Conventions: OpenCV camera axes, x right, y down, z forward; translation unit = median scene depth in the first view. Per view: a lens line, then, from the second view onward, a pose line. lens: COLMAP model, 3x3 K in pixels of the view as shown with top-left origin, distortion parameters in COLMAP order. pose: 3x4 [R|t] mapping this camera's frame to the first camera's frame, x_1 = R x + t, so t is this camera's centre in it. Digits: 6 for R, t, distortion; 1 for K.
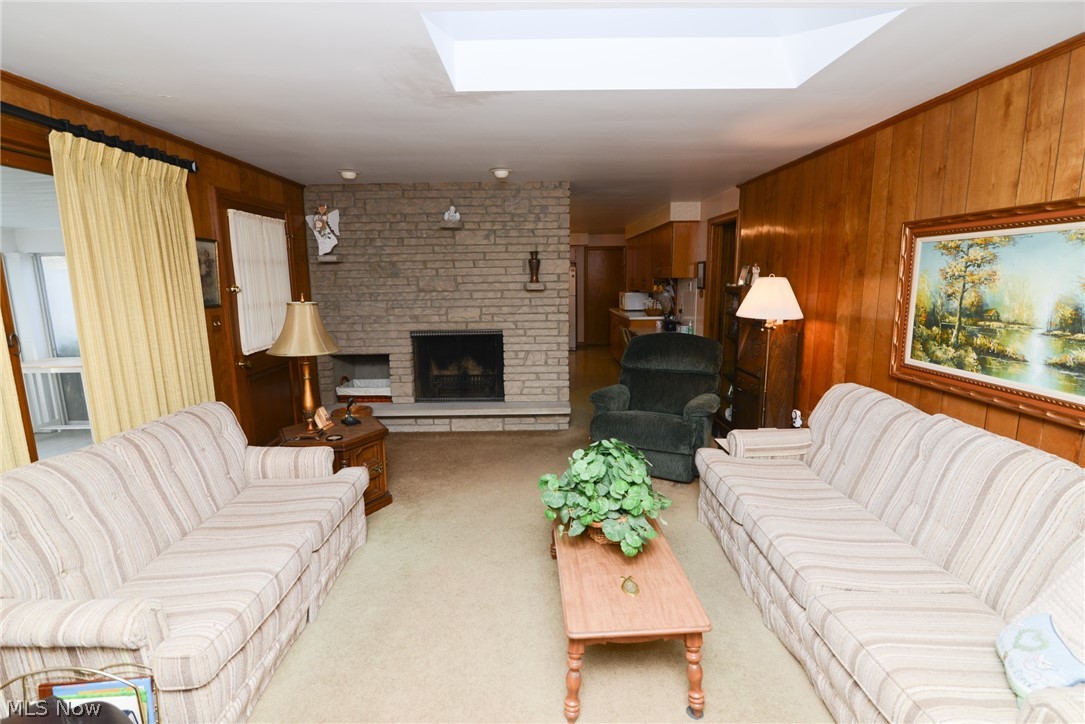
lens RADIAL K [[500.0, 0, 545.6], [0, 500.0, 362.2], [0, 0, 1]] dist [-0.015289, 0.000493]
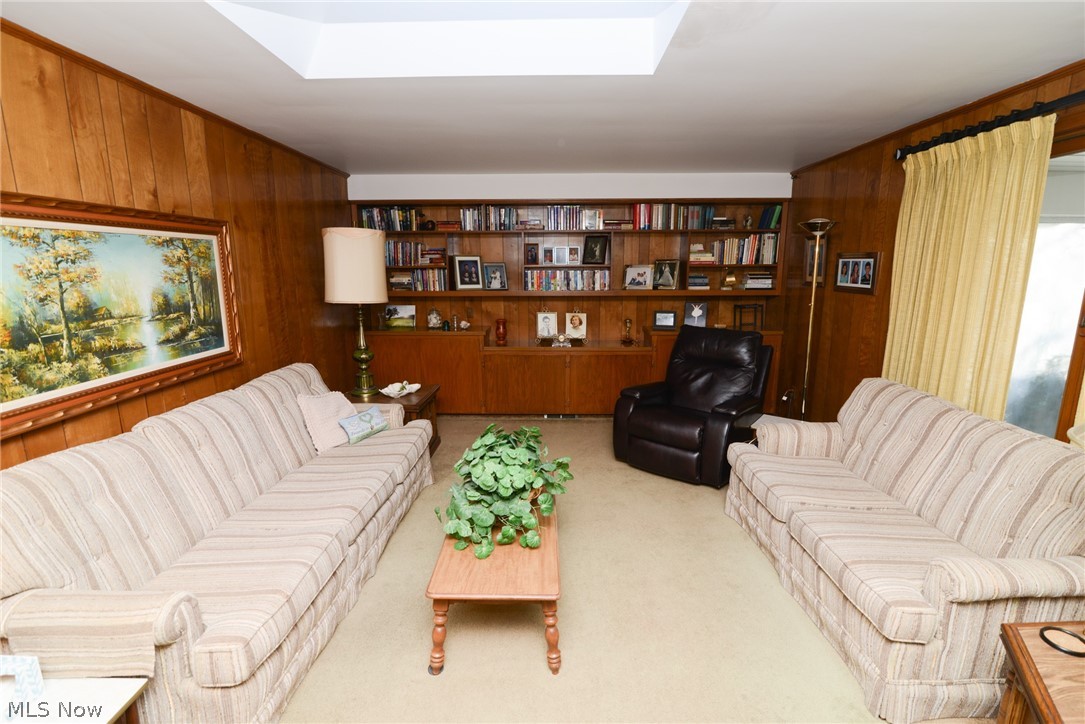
lens RADIAL K [[500.0, 0, 534.9], [0, 500.0, 365.6], [0, 0, 1]] dist [-0.015289, 0.000493]
pose [[-0.998717, 0.007196, 0.050121, 0.010050], [0.024694, 0.933376, 0.358050, -0.313157], [-0.044205, 0.358829, -0.932356, 1.827175]]
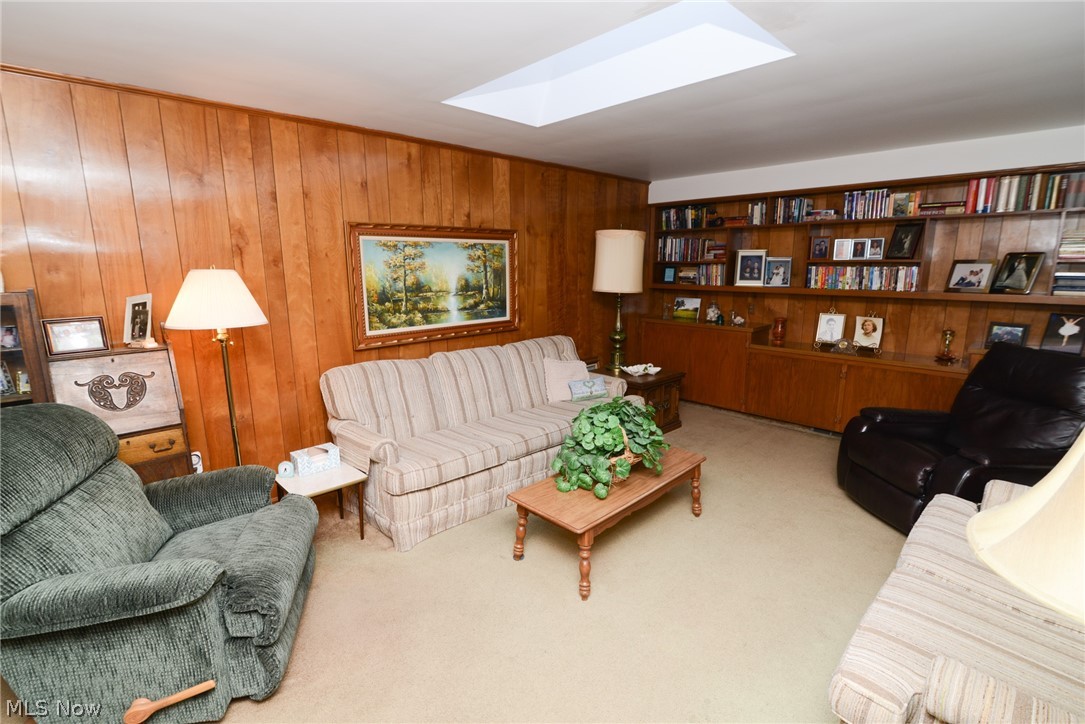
lens RADIAL K [[500.0, 0, 537.0], [0, 500.0, 368.1], [0, 0, 1]] dist [-0.015289, 0.000493]
pose [[-0.670961, -0.135477, 0.729011, -0.597505], [0.139943, 0.942362, 0.303925, -0.292476], [-0.728167, 0.305942, -0.613329, 1.776414]]
